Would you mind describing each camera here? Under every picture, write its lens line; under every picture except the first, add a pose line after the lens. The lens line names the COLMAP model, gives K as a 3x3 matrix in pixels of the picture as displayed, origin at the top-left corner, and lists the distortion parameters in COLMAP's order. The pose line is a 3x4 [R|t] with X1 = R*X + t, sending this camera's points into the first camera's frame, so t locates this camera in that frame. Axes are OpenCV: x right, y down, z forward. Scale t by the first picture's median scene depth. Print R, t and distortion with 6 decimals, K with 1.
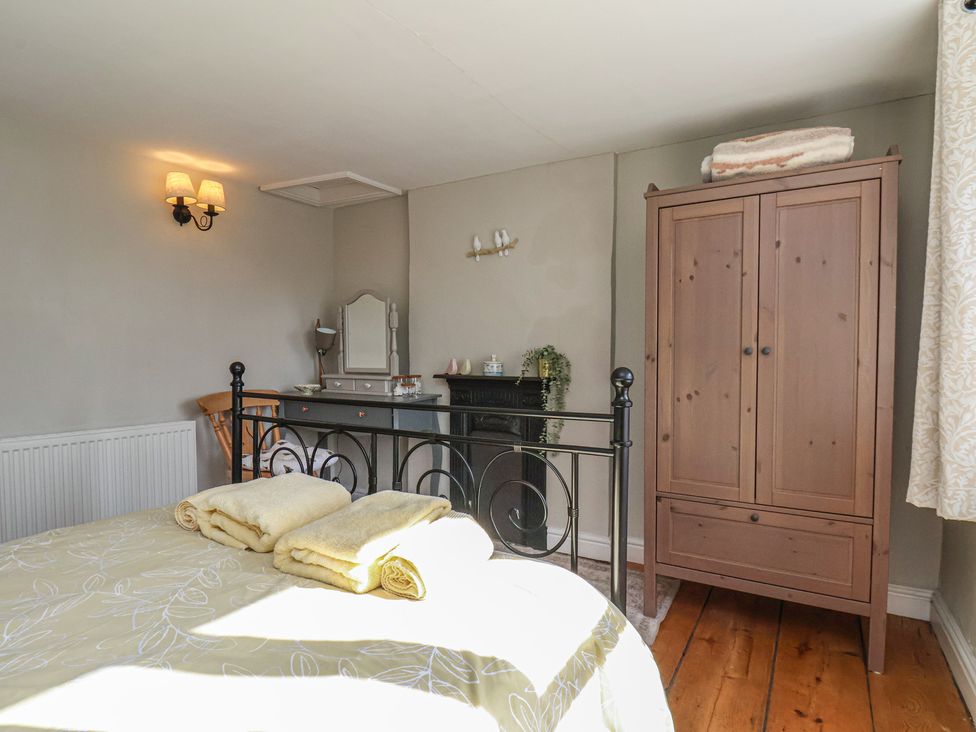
lens RADIAL K [[517.5, 0, 486.7], [0, 517.5, 368.7], [0, 0, 1]] dist [0.003863, -0.014781]
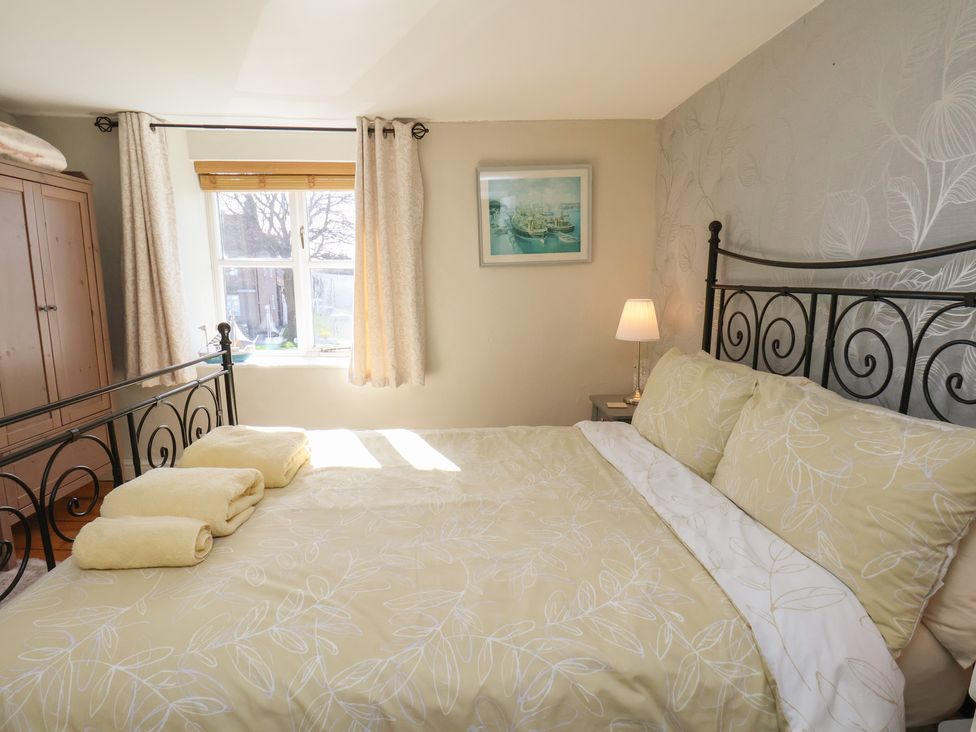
lens RADIAL K [[517.5, 0, 486.7], [0, 517.5, 368.7], [0, 0, 1]] dist [0.003863, -0.014781]
pose [[-0.547608, -0.148258, 0.823496, -0.759482], [0.013408, 0.982496, 0.185799, -0.073623], [-0.836628, 0.112786, -0.536035, 0.530187]]
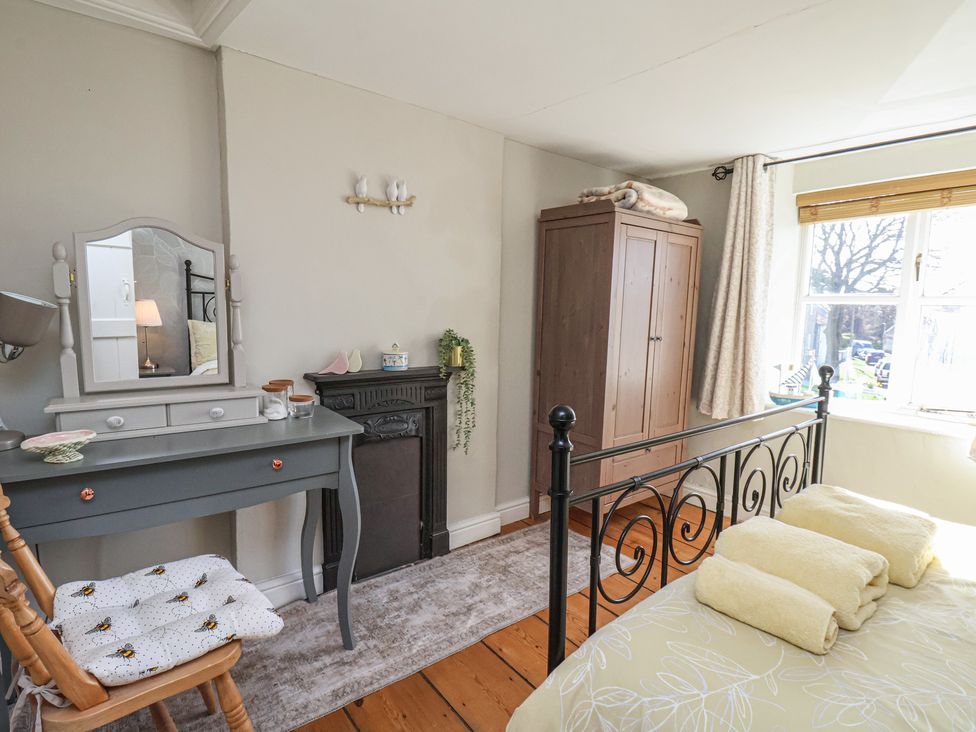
lens RADIAL K [[517.5, 0, 486.7], [0, 517.5, 368.7], [0, 0, 1]] dist [0.003863, -0.014781]
pose [[0.355213, -0.103009, 0.929092, -0.690181], [0.003872, 0.994064, 0.108732, -0.075226], [-0.934777, -0.035026, 0.353503, 0.621837]]
